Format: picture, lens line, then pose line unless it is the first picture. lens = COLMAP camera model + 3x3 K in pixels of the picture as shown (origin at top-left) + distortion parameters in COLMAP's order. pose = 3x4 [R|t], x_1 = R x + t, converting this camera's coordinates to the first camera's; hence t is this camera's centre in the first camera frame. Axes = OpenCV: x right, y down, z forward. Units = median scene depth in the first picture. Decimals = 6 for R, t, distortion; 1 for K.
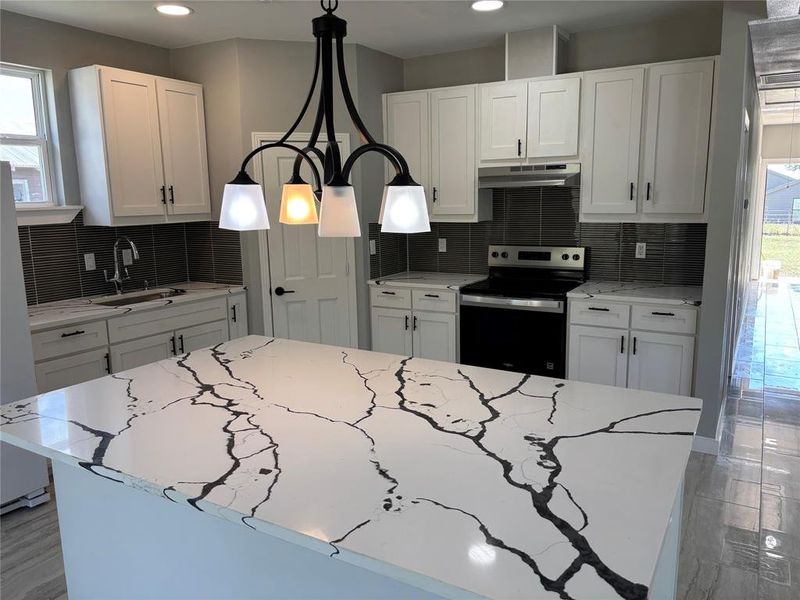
lens RADIAL K [[606.8, 0, 397.7], [0, 606.8, 303.7], [0, 0, 1]] dist [0.031247, -0.021996]
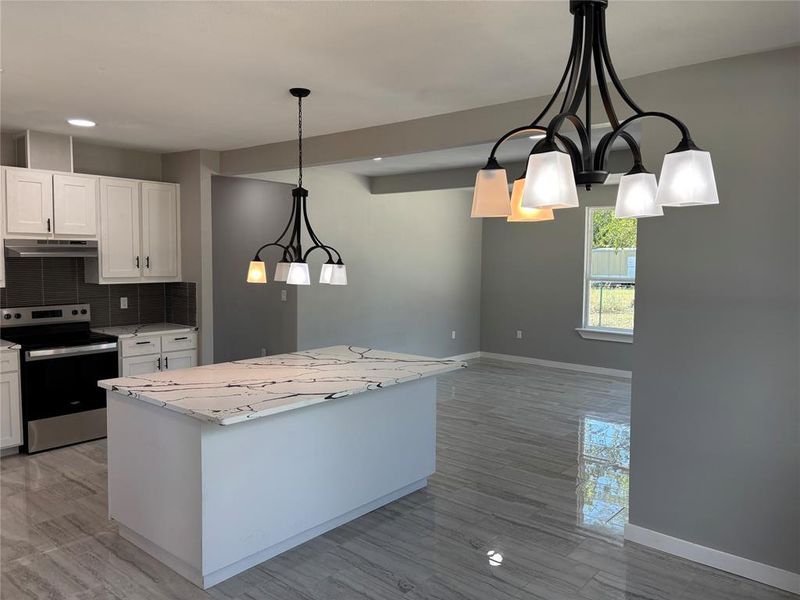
lens RADIAL K [[606.8, 0, 395.2], [0, 606.8, 304.3], [0, 0, 1]] dist [0.031247, -0.021996]
pose [[0.171053, -0.061912, 0.983315, -0.885233], [0.162184, 0.986179, 0.033880, -0.030235], [-0.971822, 0.153682, 0.178730, 0.136900]]
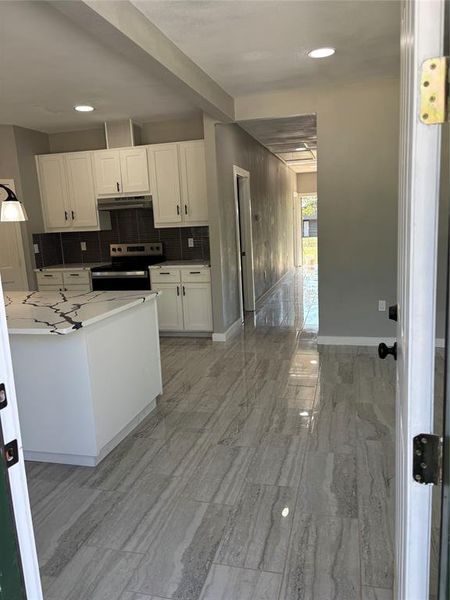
lens RADIAL K [[455.1, 0, 224.6], [0, 455.1, 296.2], [0, 0, 1]] dist [0.031247, -0.021996]
pose [[0.959785, -0.074548, 0.270656, 0.113406], [0.080565, 0.996687, -0.011173, 0.097641], [-0.268926, 0.032529, 0.962611, -0.342455]]
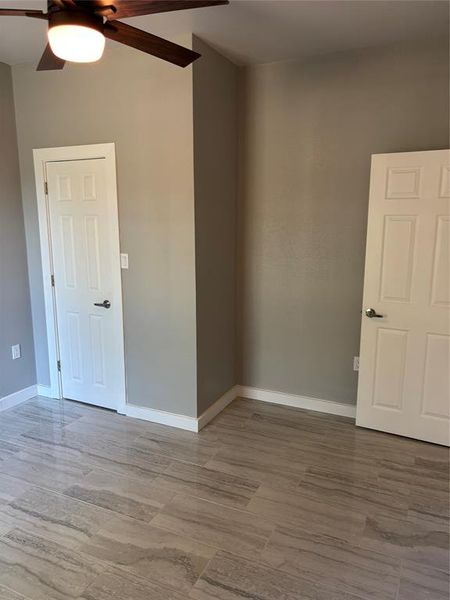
lens RADIAL K [[455.1, 0, 223.4], [0, 455.1, 299.9], [0, 0, 1]] dist [0.031247, -0.021996]
pose [[0.109190, 0.218910, -0.969616, 0.730755], [-0.184099, 0.963027, 0.196690, -0.046889], [0.976824, 0.157029, 0.145454, 0.137829]]
